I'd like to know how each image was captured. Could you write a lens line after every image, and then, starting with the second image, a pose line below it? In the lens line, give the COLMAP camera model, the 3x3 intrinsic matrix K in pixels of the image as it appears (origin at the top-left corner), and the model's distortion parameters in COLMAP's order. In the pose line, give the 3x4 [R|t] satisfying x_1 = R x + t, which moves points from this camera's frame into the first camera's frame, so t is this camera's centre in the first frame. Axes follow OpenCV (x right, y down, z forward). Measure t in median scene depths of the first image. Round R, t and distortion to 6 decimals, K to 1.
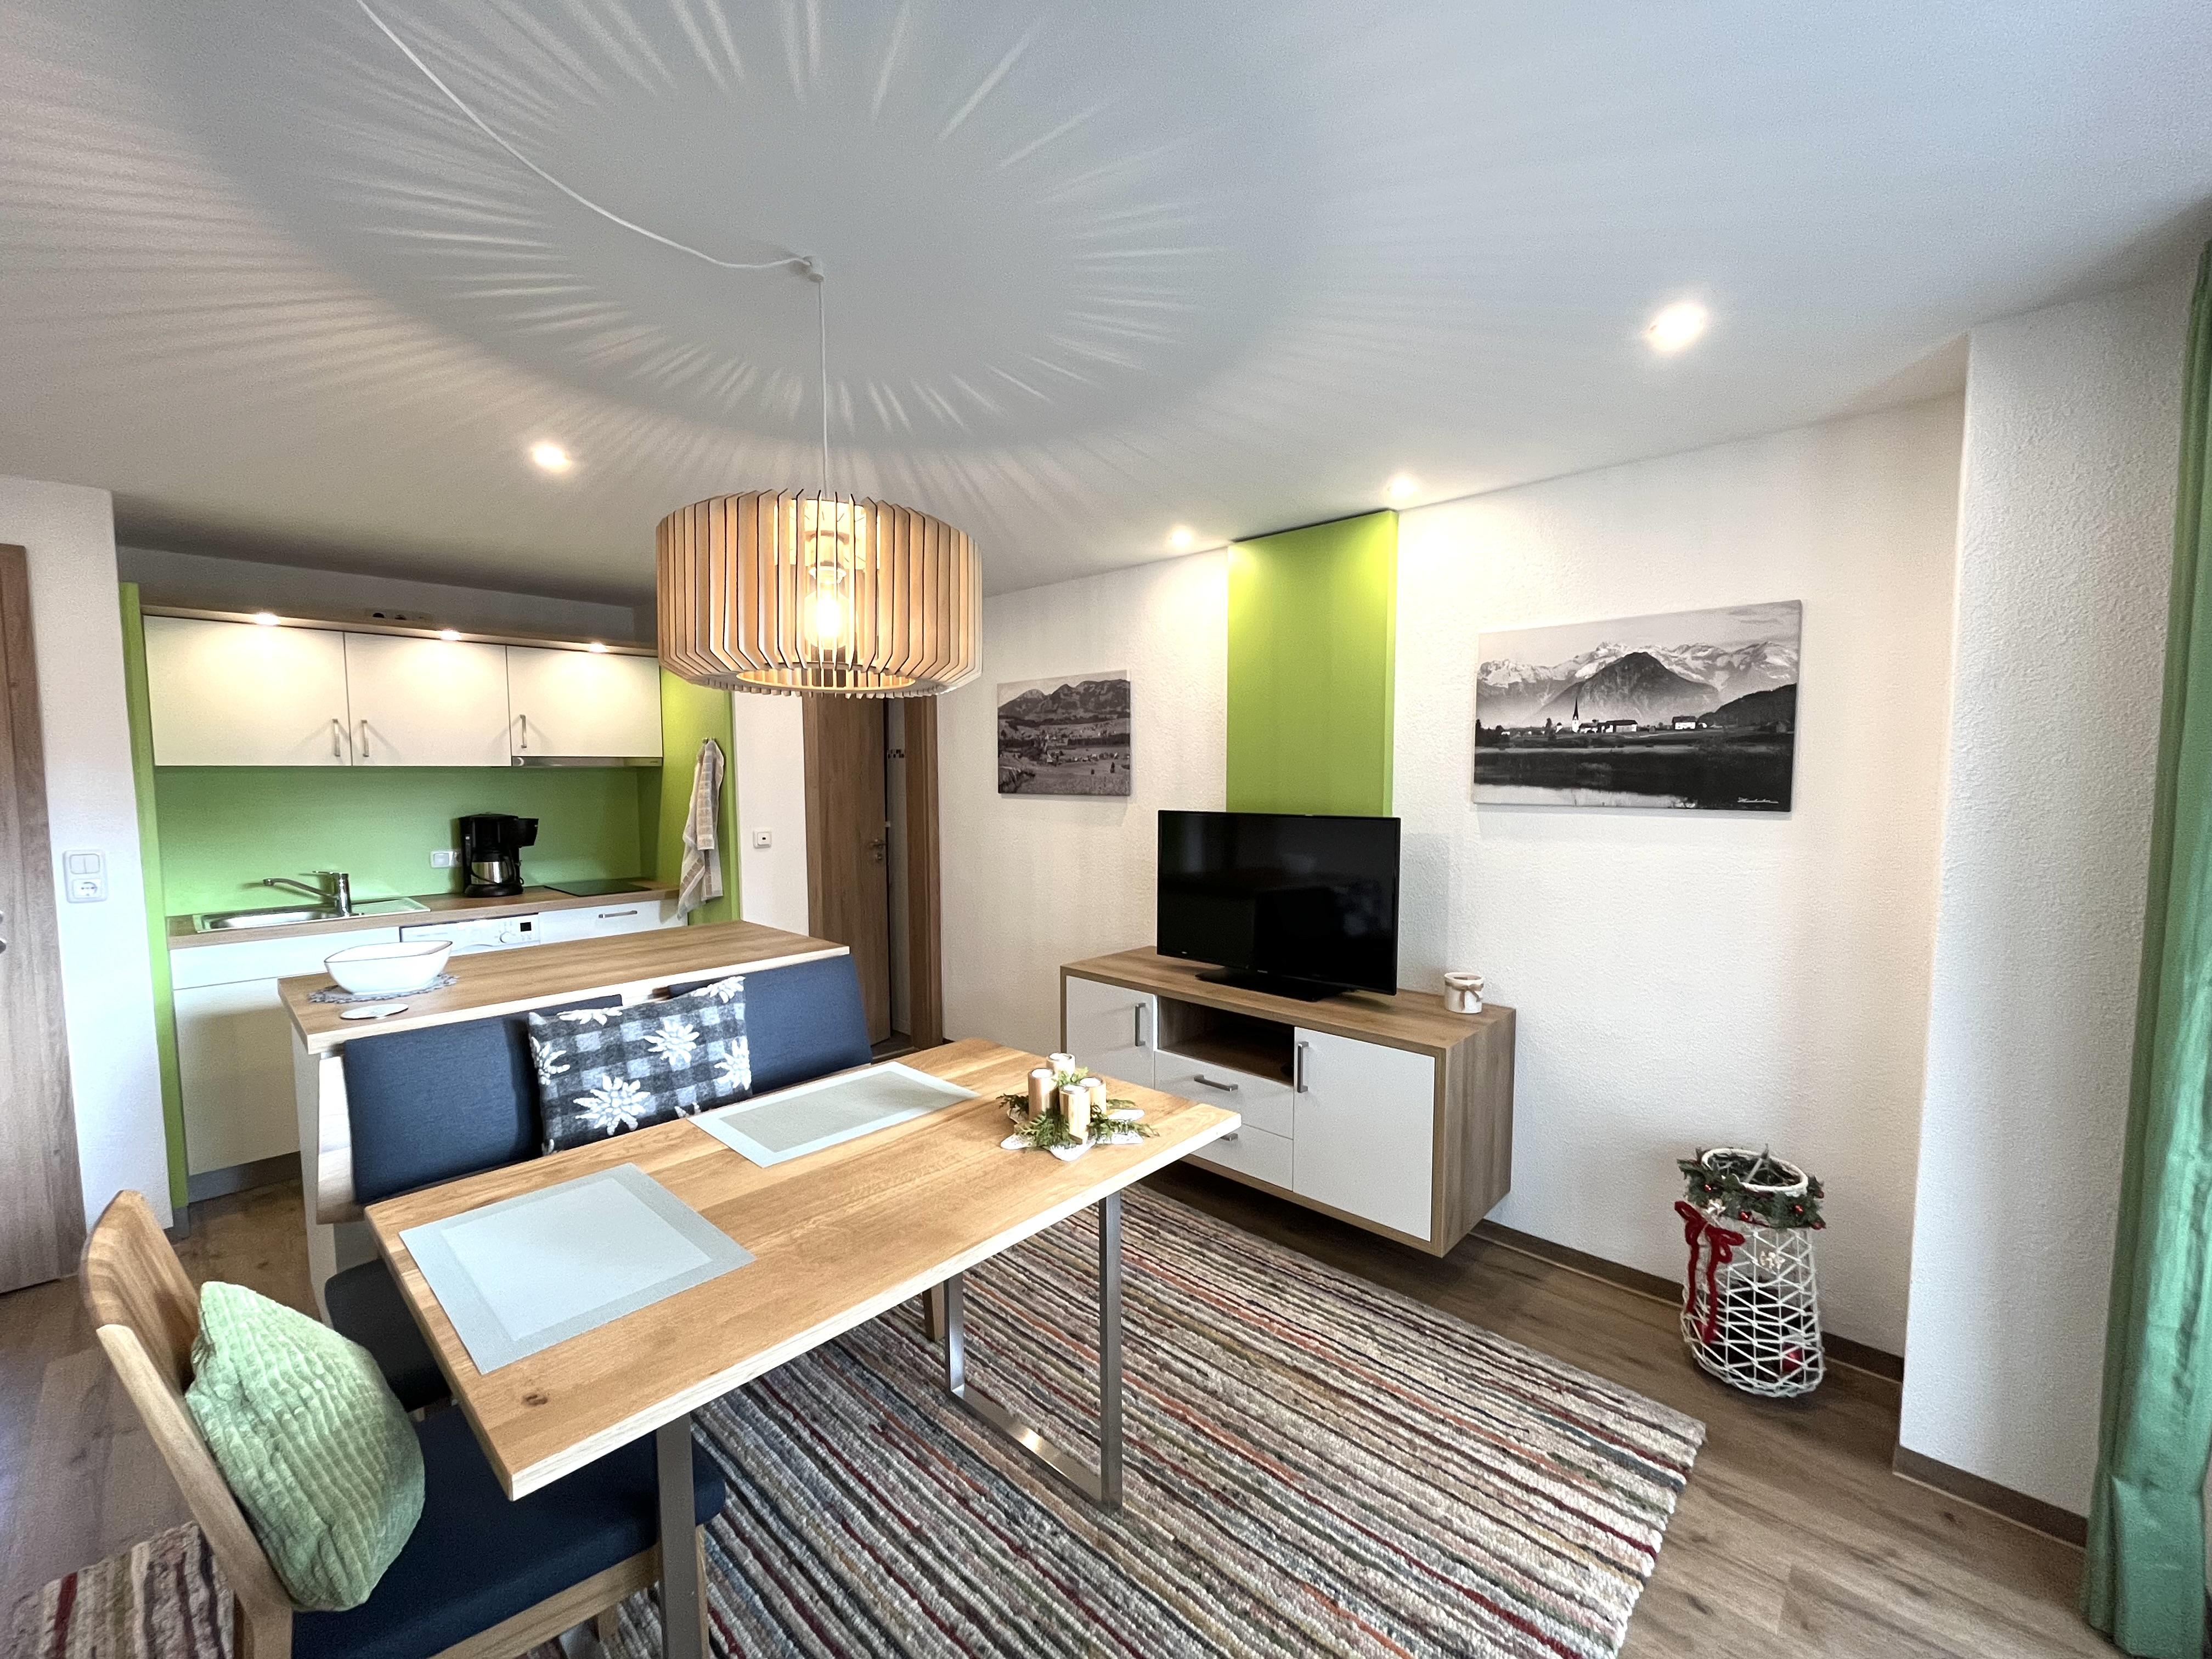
lens RADIAL K [[898.7, 0, 1106.0], [0, 898.7, 829.5], [0, 0, 1]] dist [-0.003018, -0.000268]
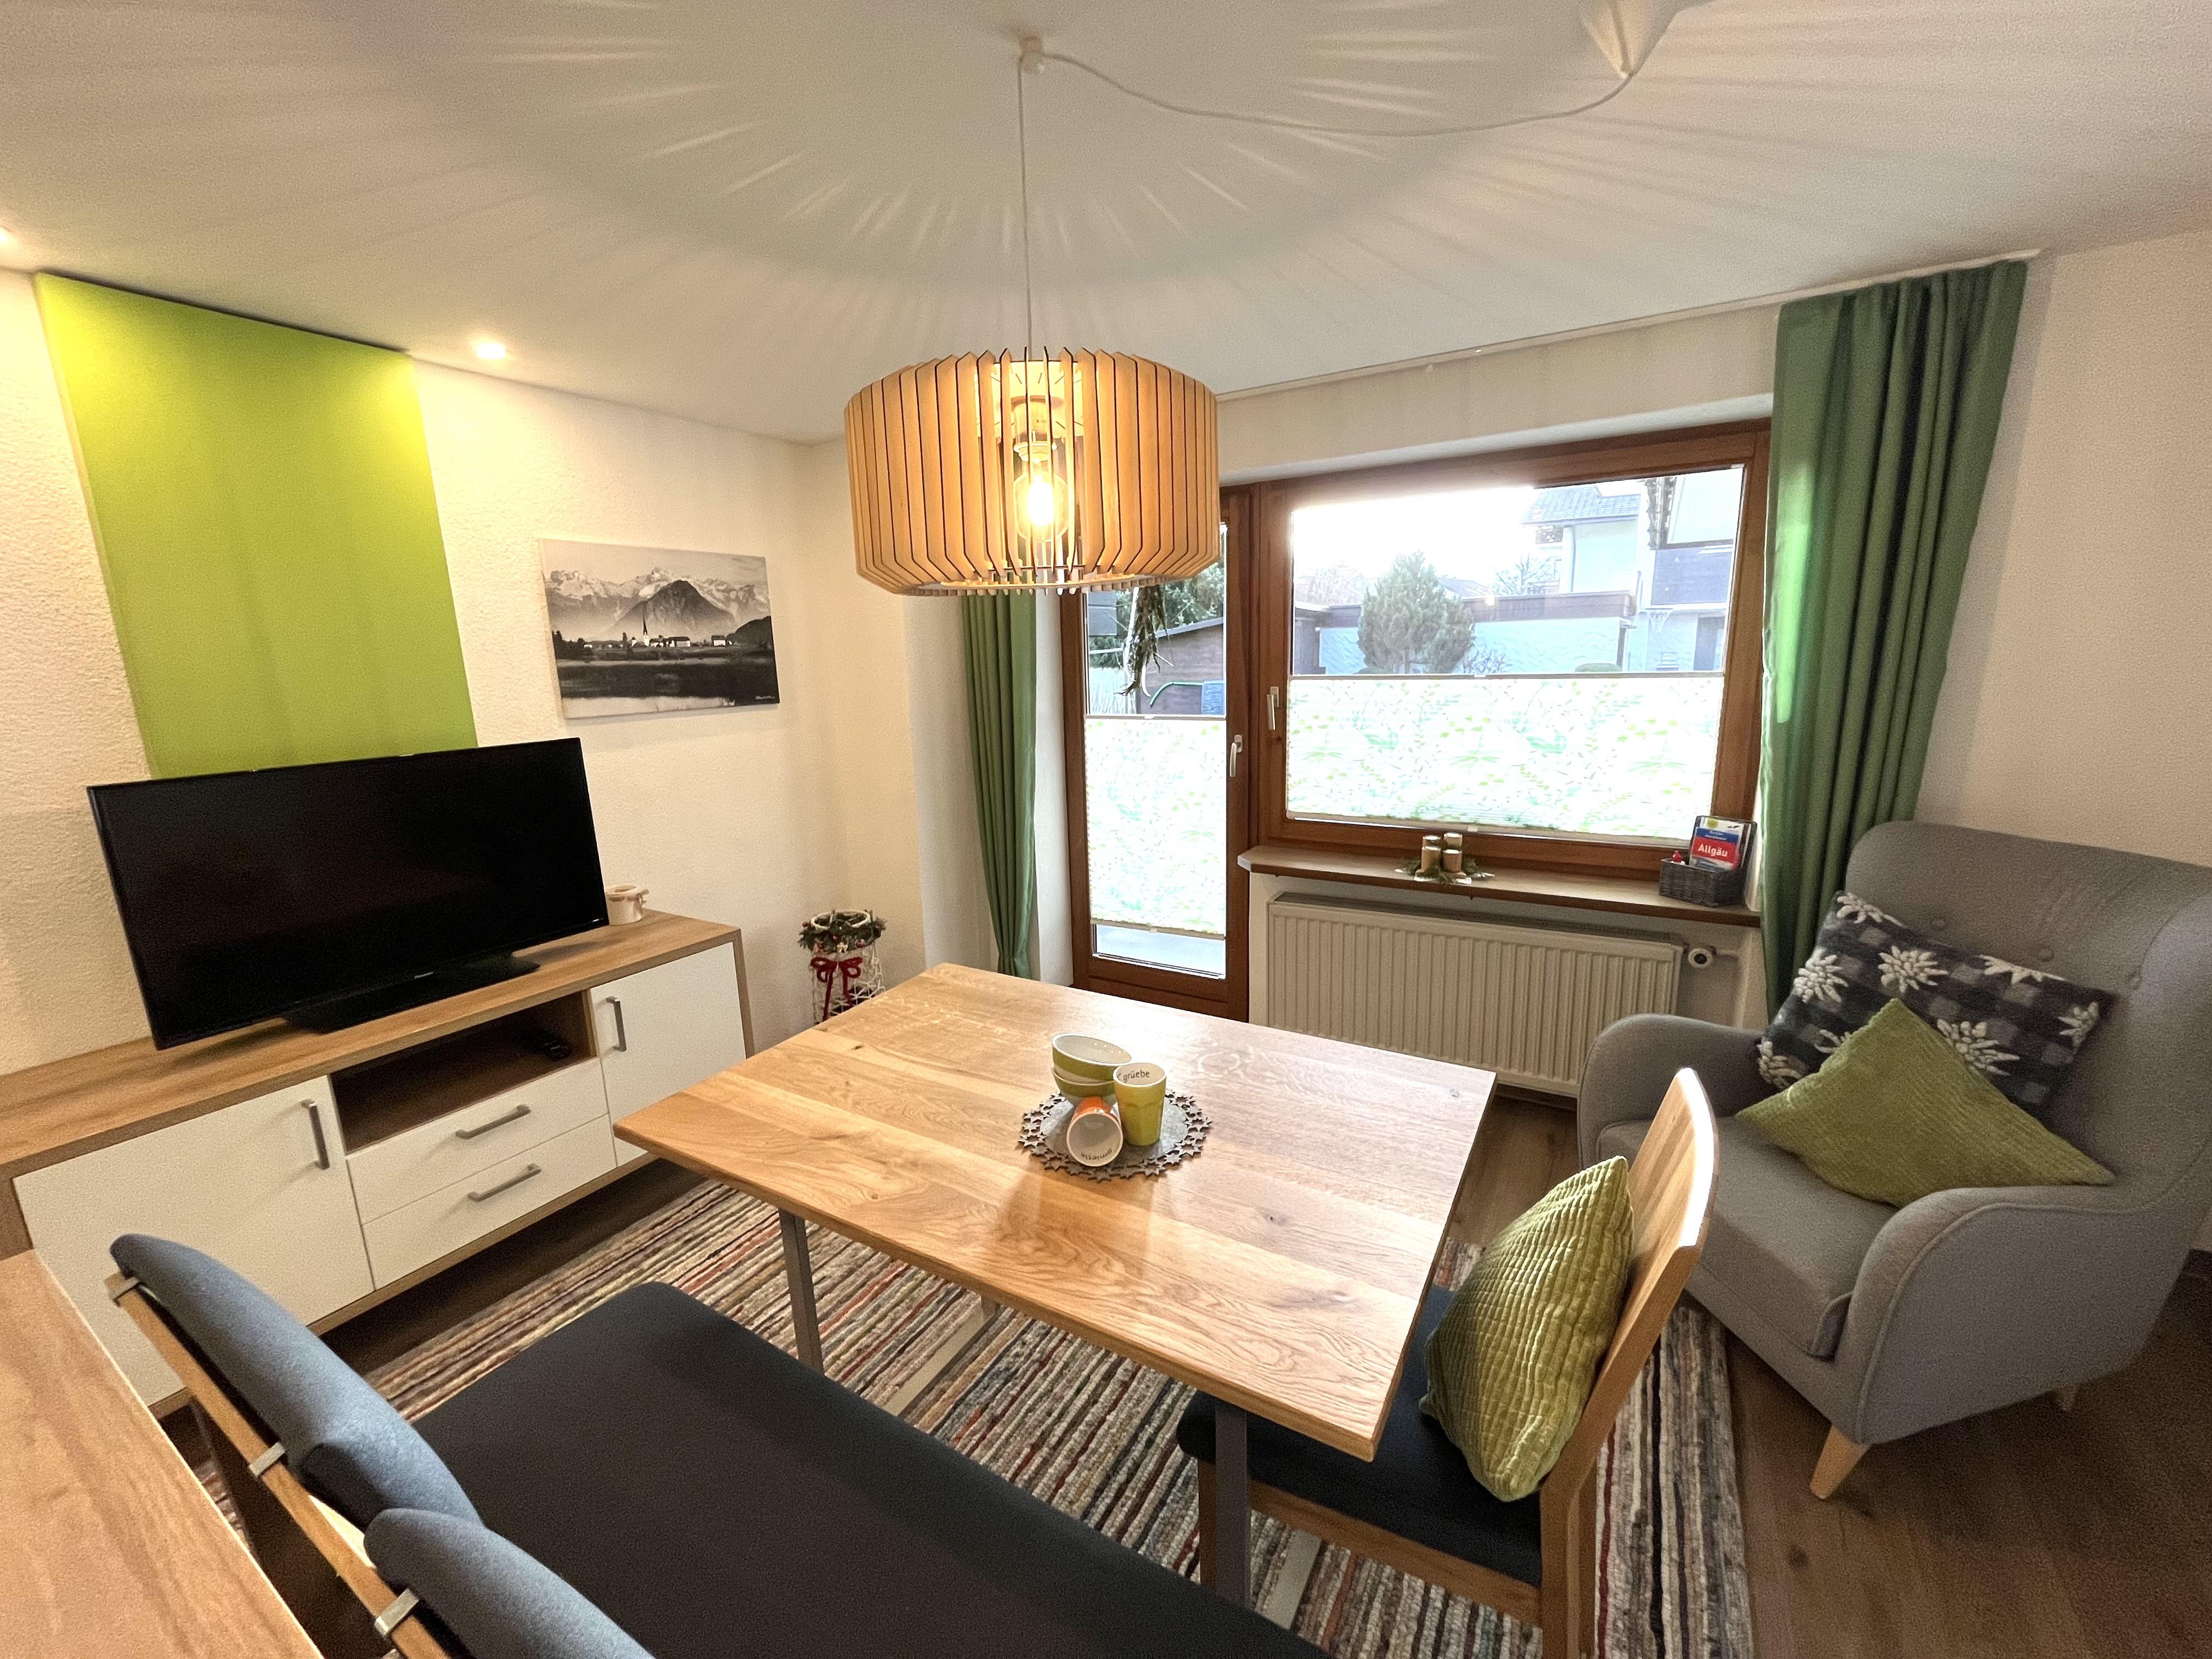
lens RADIAL K [[898.7, 0, 1106.0], [0, 898.7, 829.5], [0, 0, 1]] dist [-0.003018, -0.000268]
pose [[-0.214093, -0.182823, 0.959552, -0.704434], [0.092077, 0.974178, 0.206154, -0.062585], [-0.972464, 0.132489, -0.191730, 0.674527]]
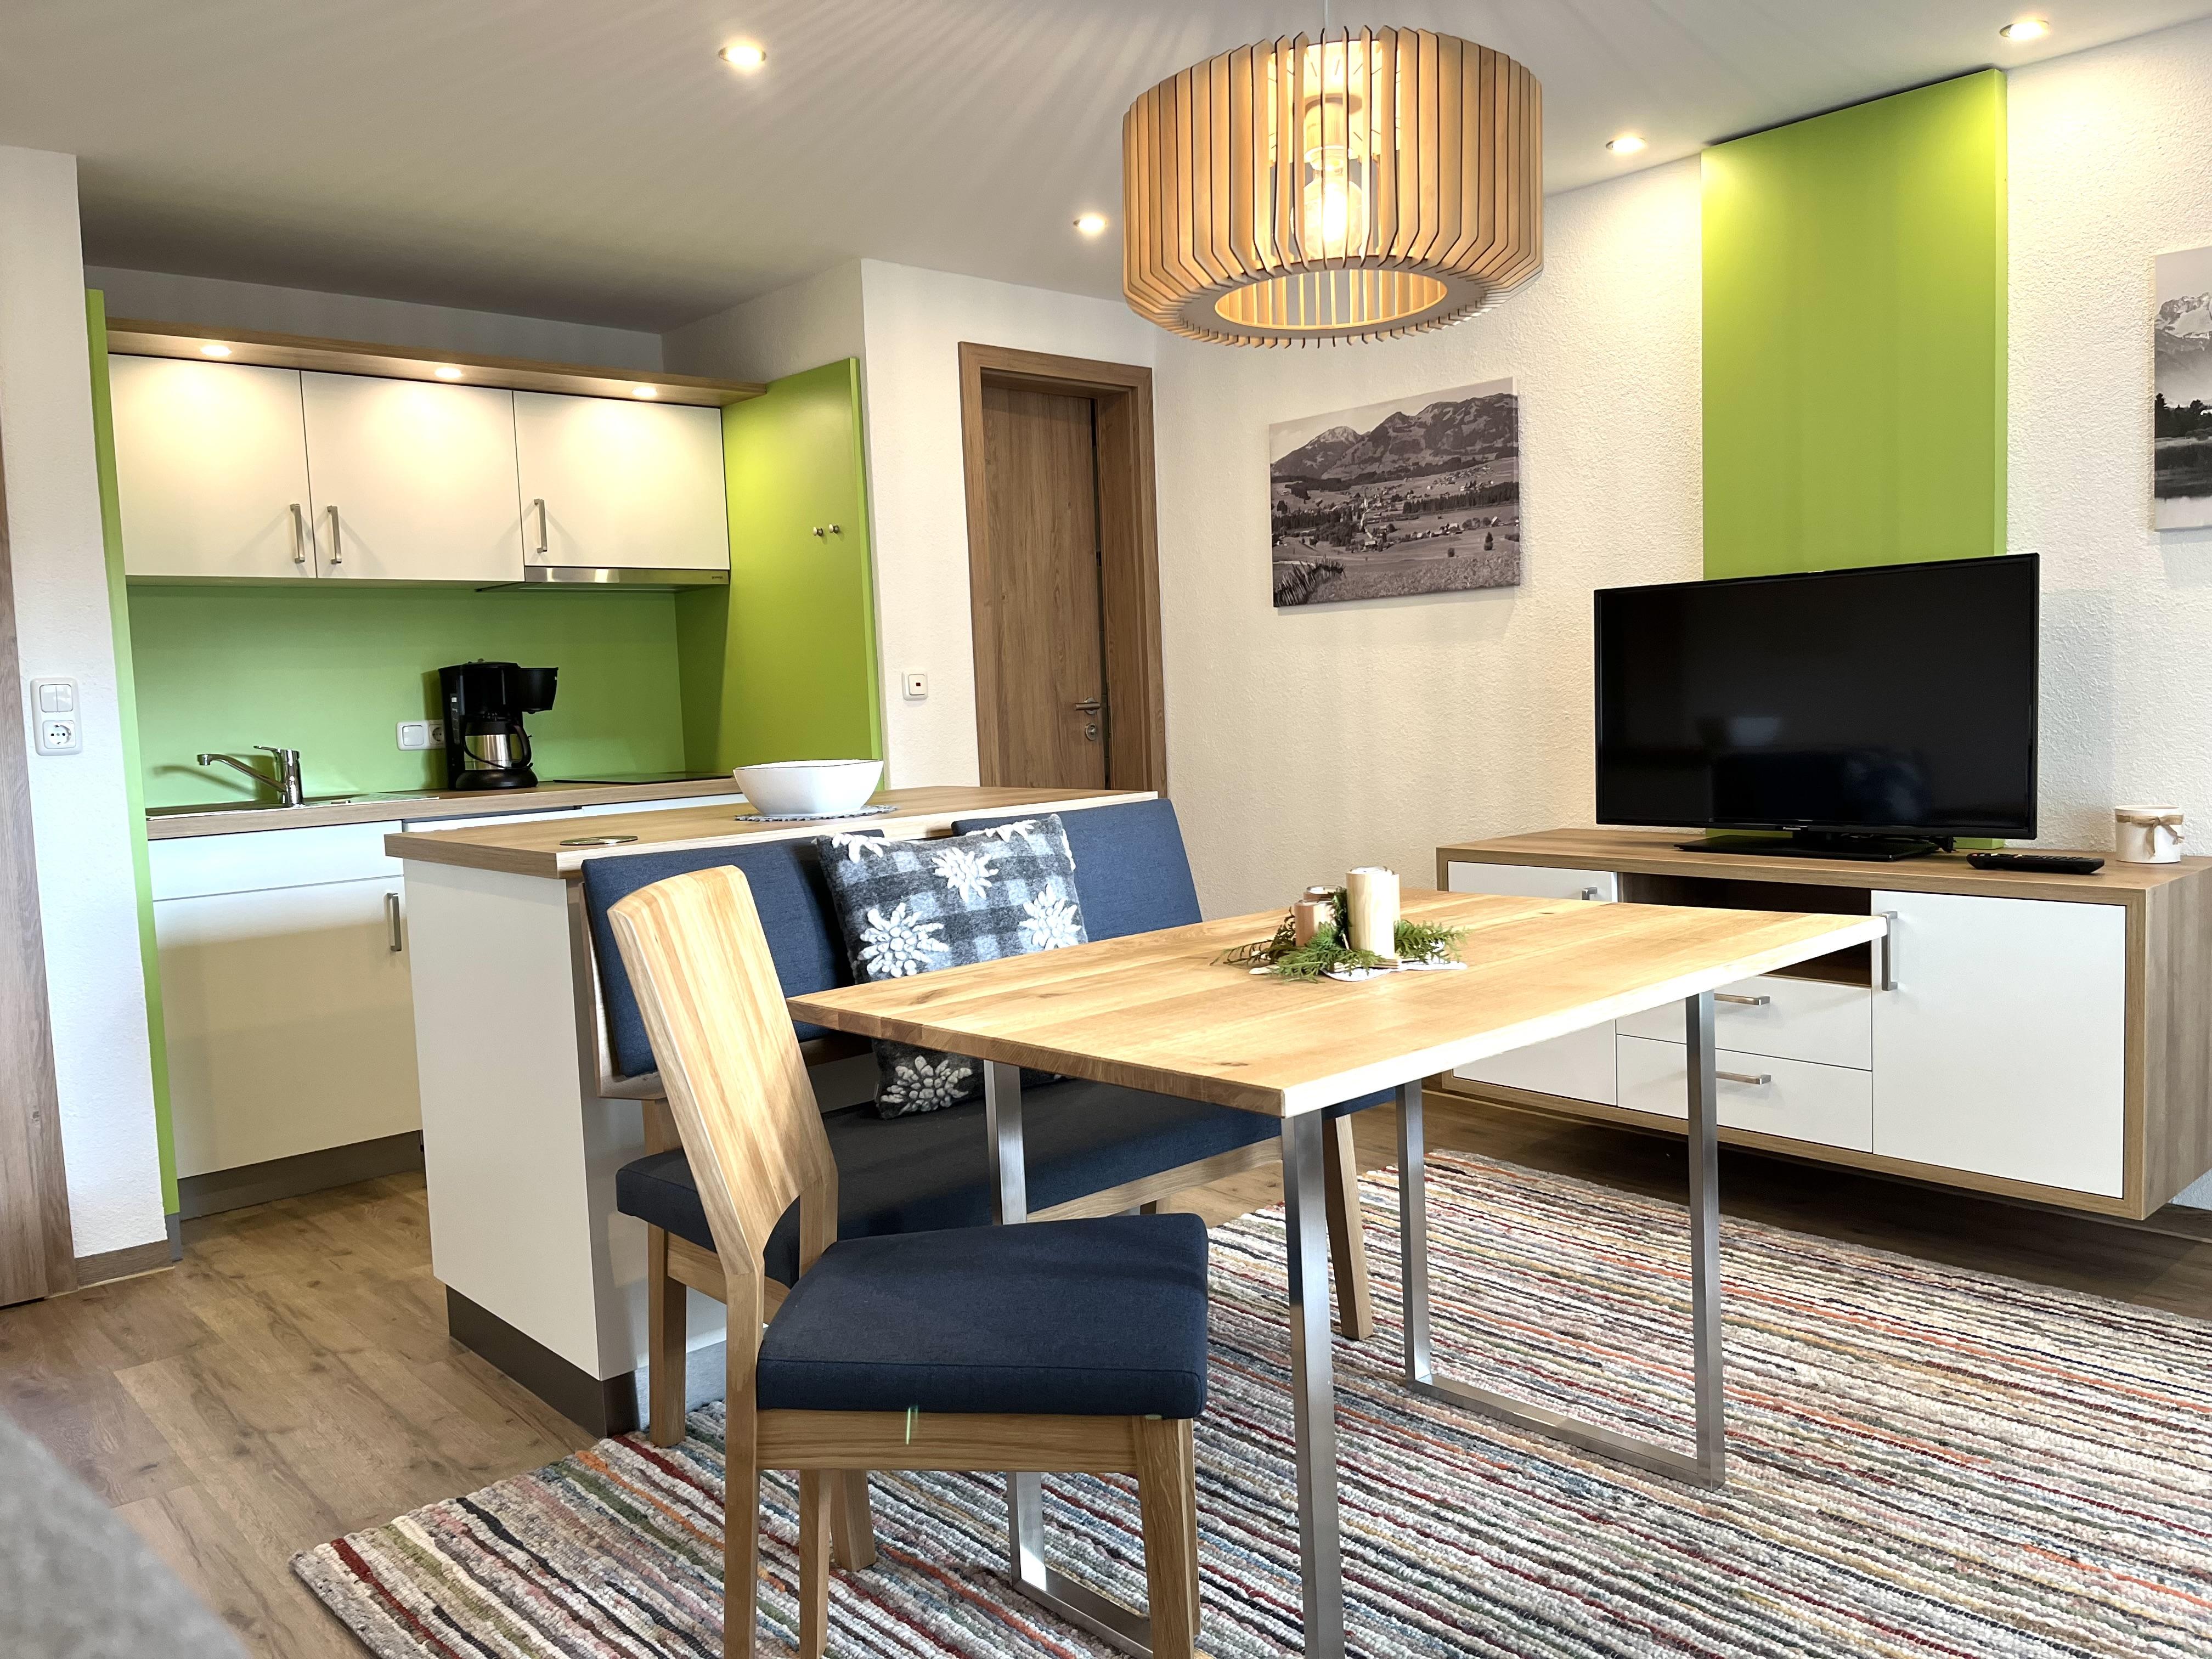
lens RADIAL K [[1674.8, 0, 1106.9], [0, 1674.8, 820.6], [0, 0, 1]] dist [0.072892, -0.112929]
pose [[0.996109, -0.029077, -0.083192, -0.229234], [0.030131, 0.999481, 0.011438, 0.142233], [0.082816, -0.013900, 0.996468, -0.234687]]
